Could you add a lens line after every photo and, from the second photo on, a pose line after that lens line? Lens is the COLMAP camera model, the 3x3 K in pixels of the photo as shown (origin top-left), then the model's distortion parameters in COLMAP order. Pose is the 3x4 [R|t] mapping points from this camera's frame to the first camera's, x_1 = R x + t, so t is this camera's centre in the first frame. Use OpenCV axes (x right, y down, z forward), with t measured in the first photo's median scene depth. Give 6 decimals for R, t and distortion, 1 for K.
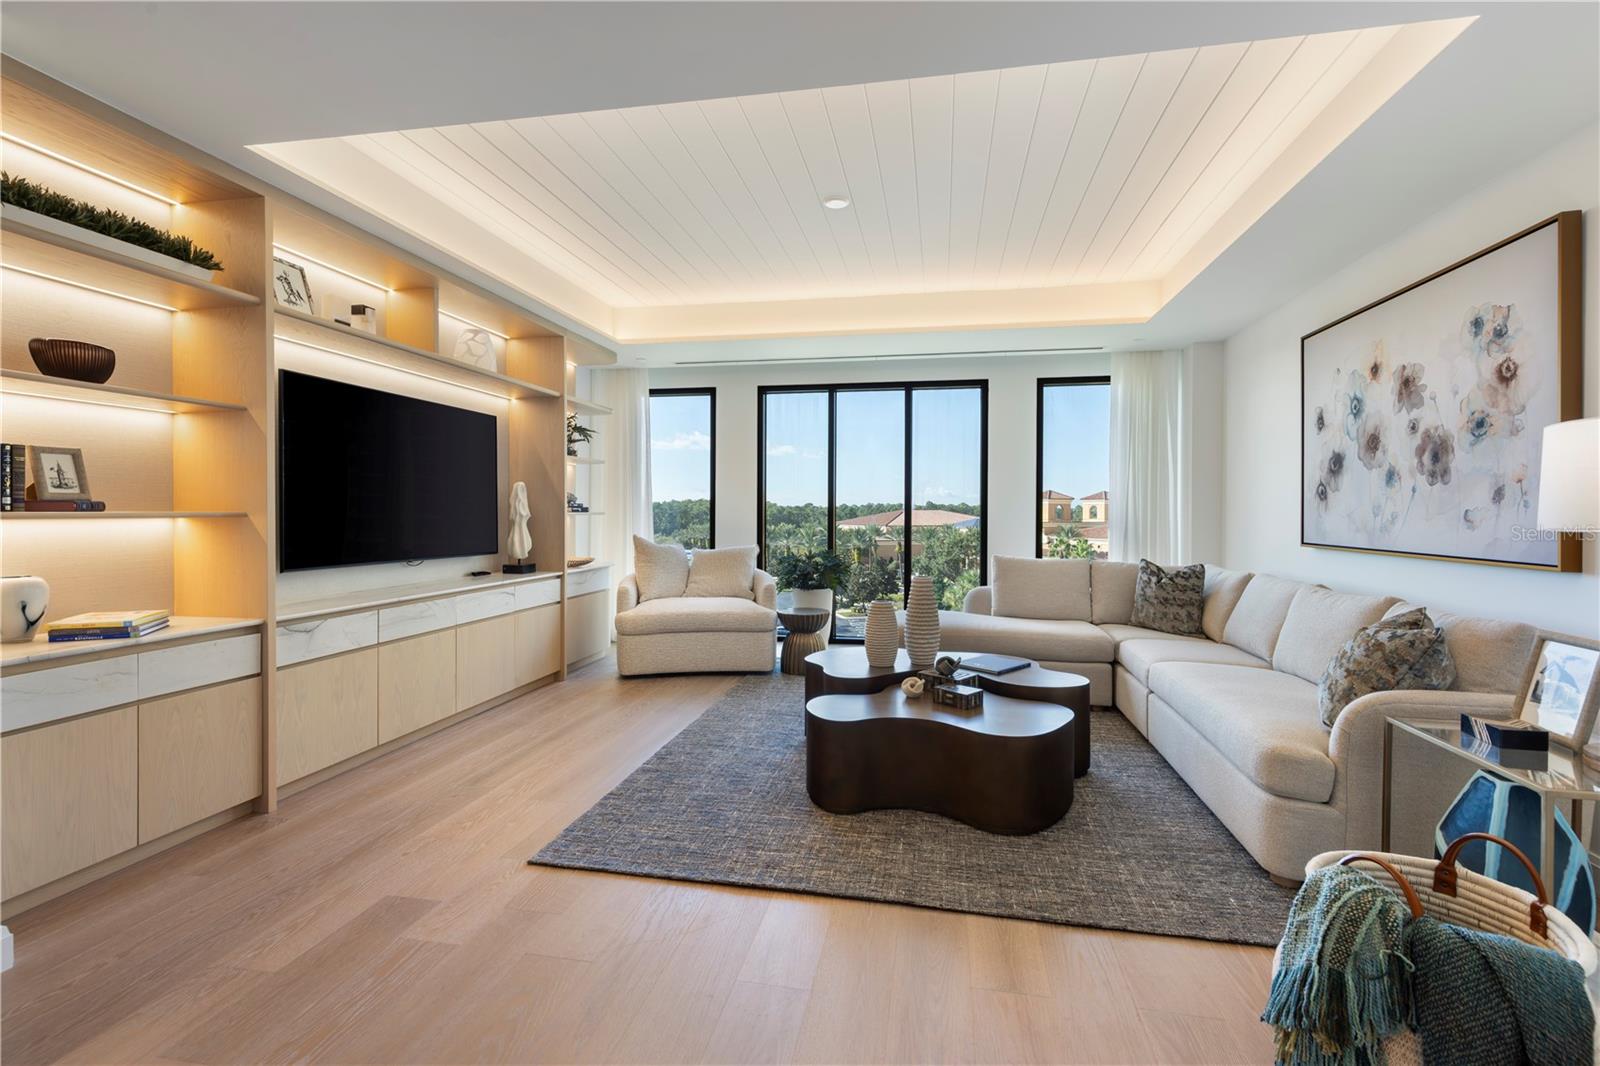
lens RADIAL K [[732.7, 0, 795.1], [0, 732.7, 517.7], [0, 0, 1]] dist [-0.000127, -0.000226]
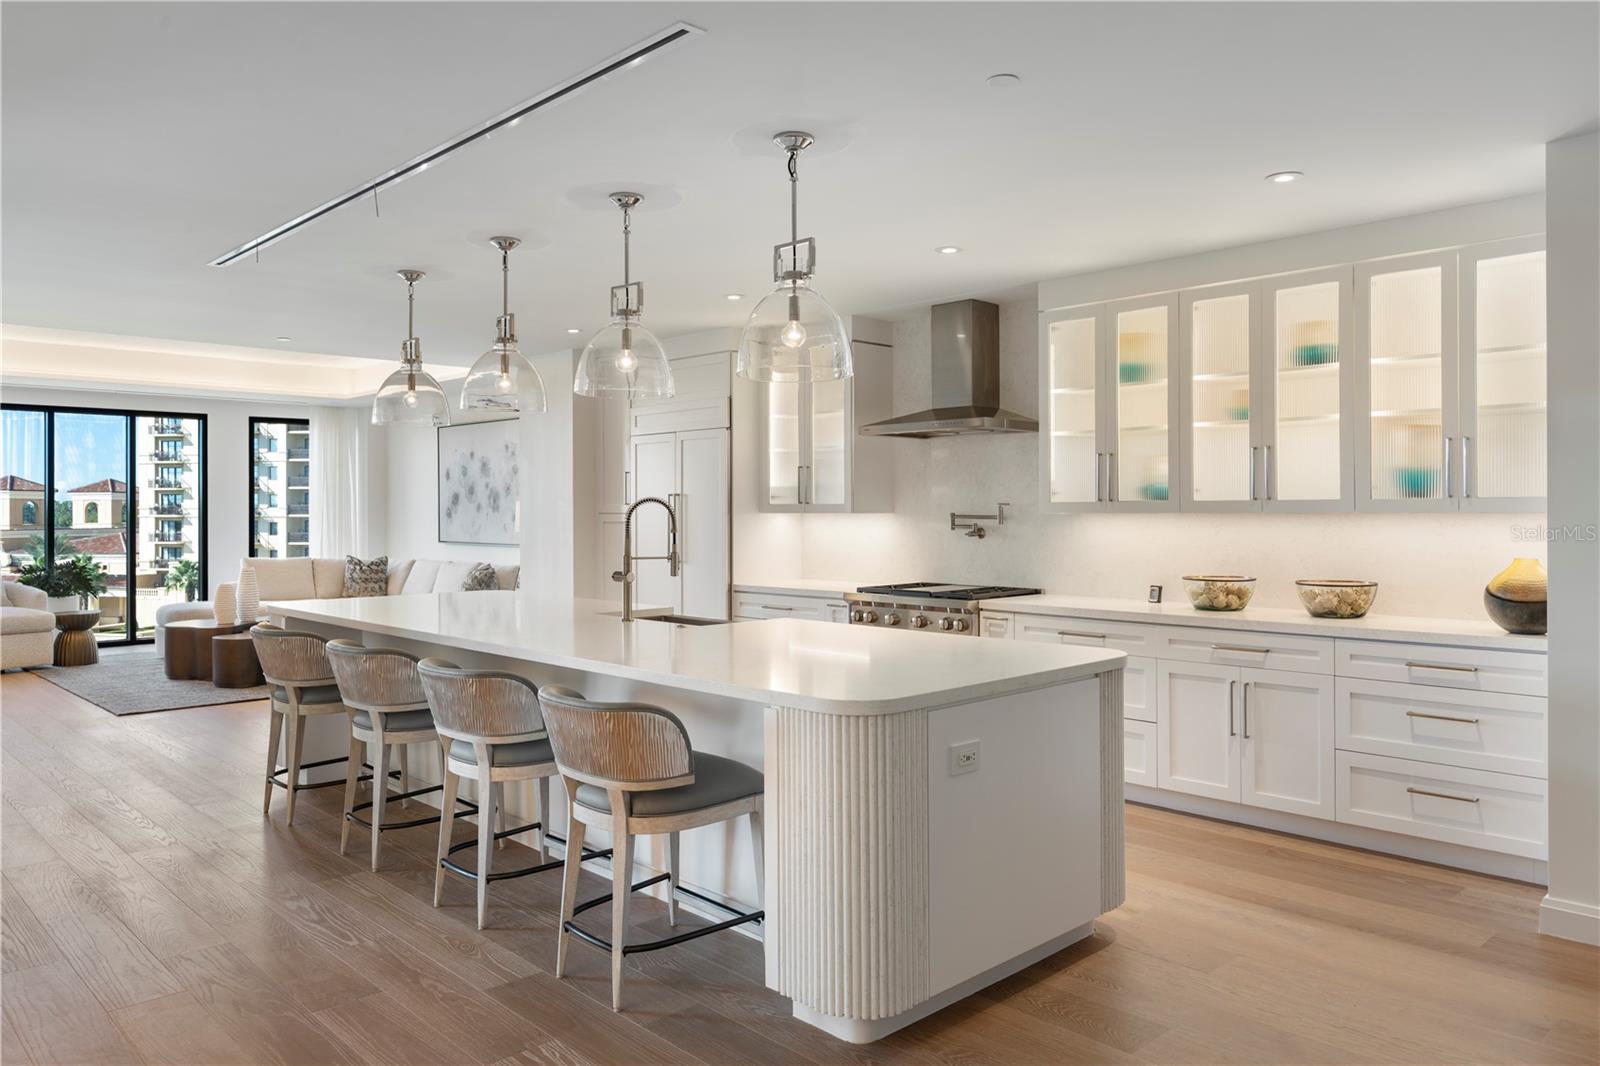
lens RADIAL K [[1127.3, 0, 798.6], [0, 1127.3, 527.6], [0, 0, 1]] dist [0.003660, 0.002250]
pose [[0.575345, -0.015606, 0.817762, -1.265015], [0.009598, 0.999878, 0.012329, -0.028984], [-0.817855, 0.000756, 0.575424, -1.562447]]
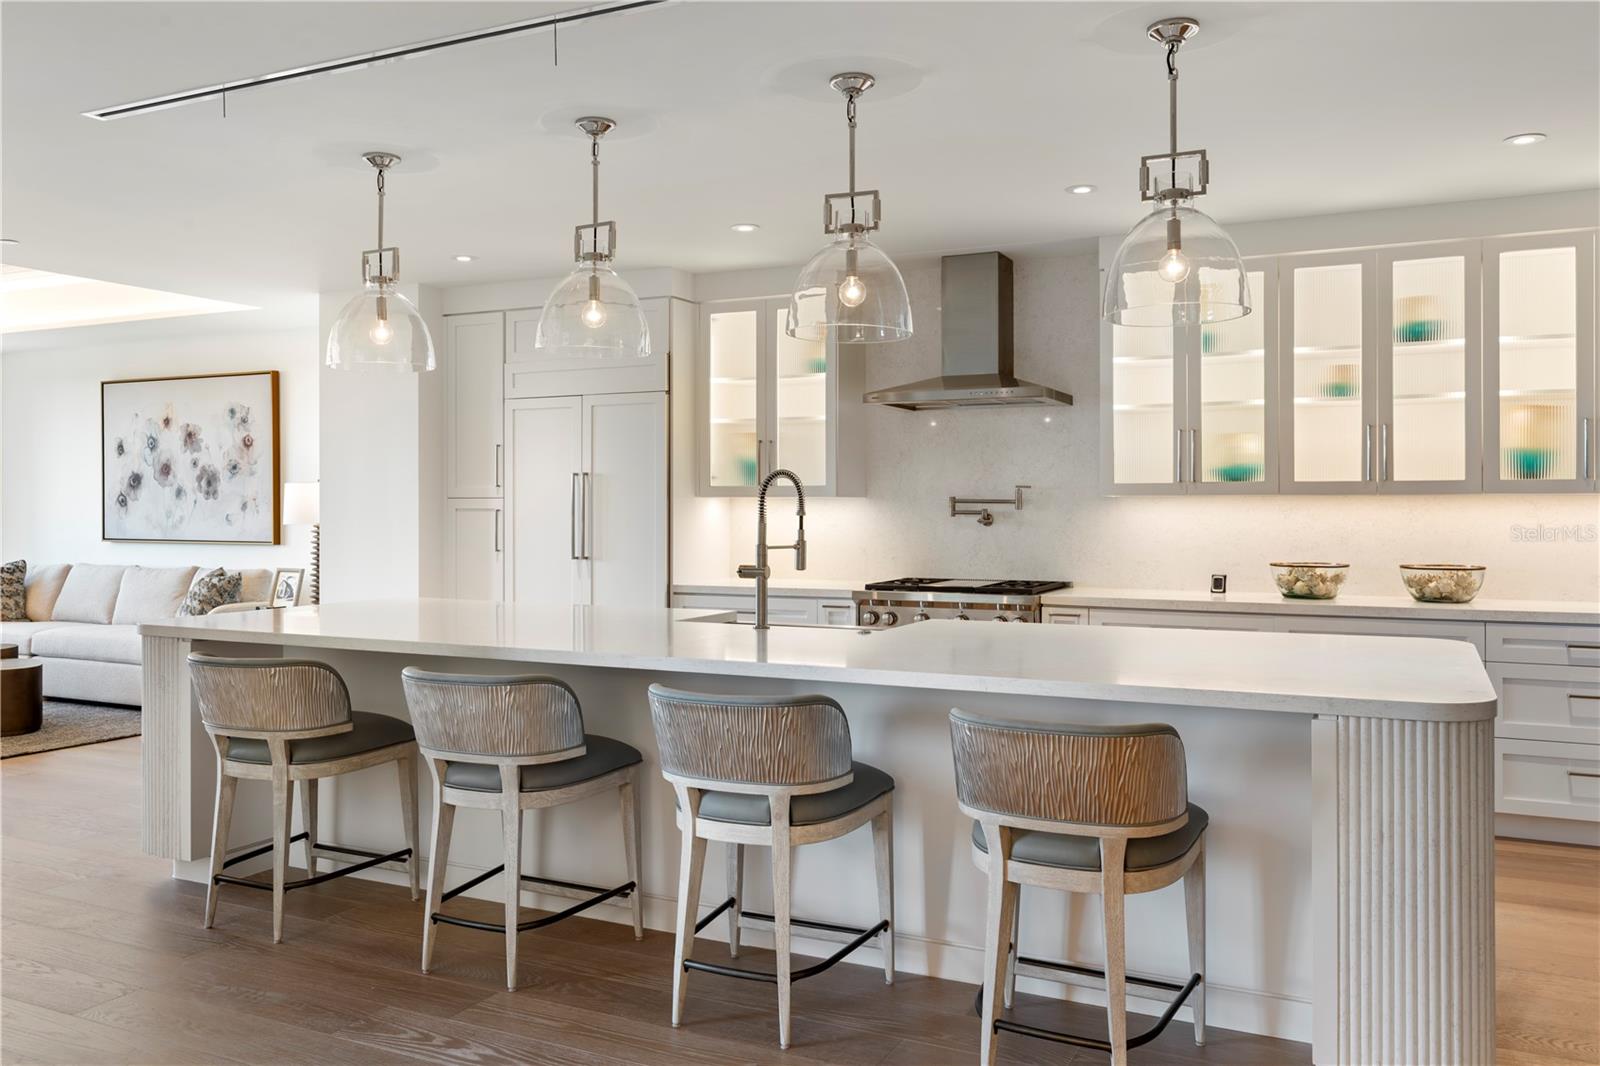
lens RADIAL K [[1266.9, 0, 801.0], [0, 1266.9, 521.1], [0, 0, 1]] dist [0.002624, -0.004241]
pose [[0.257187, -0.012802, 0.966277, -1.412355], [0.007898, 0.999907, 0.011145, -0.014742], [-0.966329, 0.004765, 0.257264, -0.945592]]
